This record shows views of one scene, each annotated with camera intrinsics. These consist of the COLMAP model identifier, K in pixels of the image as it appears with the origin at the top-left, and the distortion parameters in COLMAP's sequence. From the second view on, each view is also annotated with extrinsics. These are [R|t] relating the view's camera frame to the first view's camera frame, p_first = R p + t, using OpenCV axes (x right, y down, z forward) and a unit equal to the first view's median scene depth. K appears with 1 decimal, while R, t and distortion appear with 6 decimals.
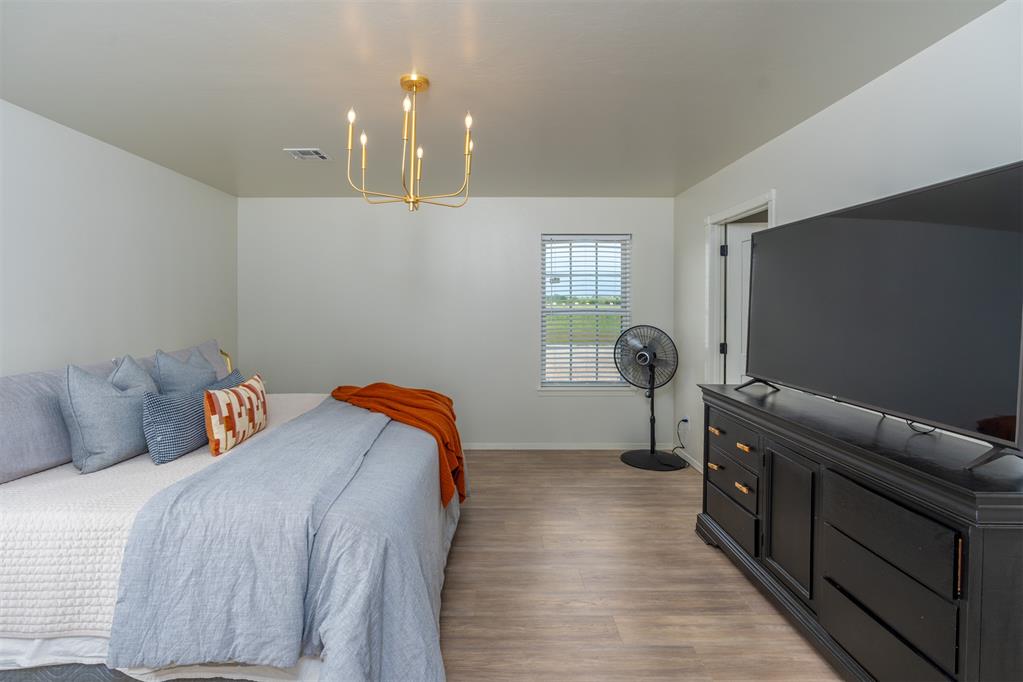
lens RADIAL K [[469.1, 0, 508.5], [0, 469.1, 312.0], [0, 0, 1]] dist [-0.002545, -0.000326]
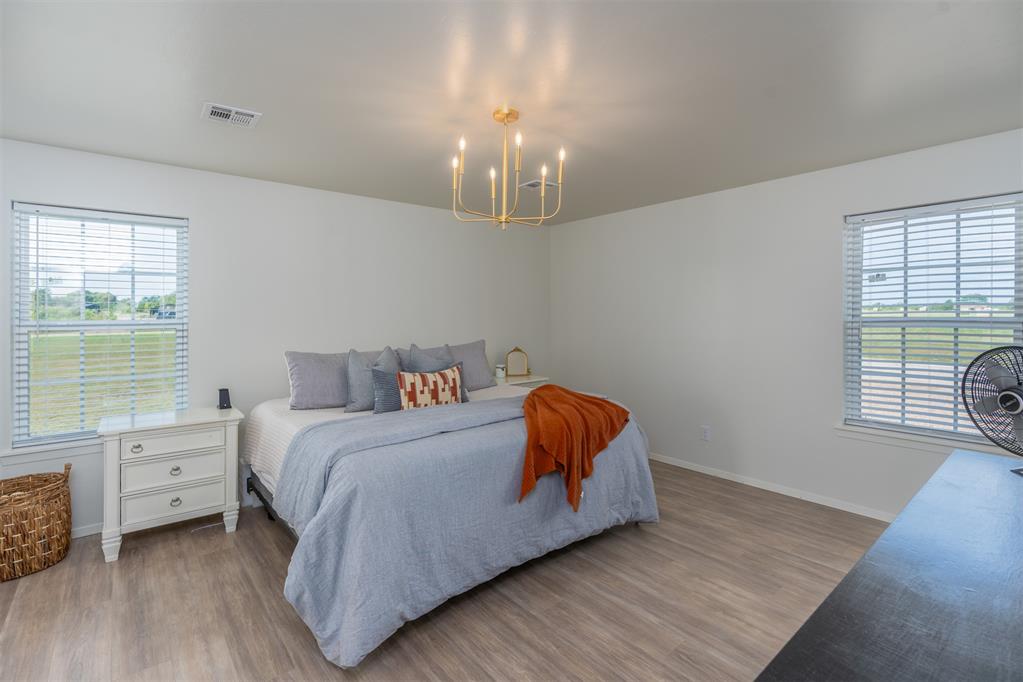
lens RADIAL K [[477.0, 0, 516.9], [0, 477.0, 321.3], [0, 0, 1]] dist [-0.002295, -0.000174]
pose [[0.640635, 0.007934, -0.767804, 0.544567], [-0.007159, 0.999965, 0.004359, -0.001123], [0.767812, 0.002704, 0.640670, 0.231999]]
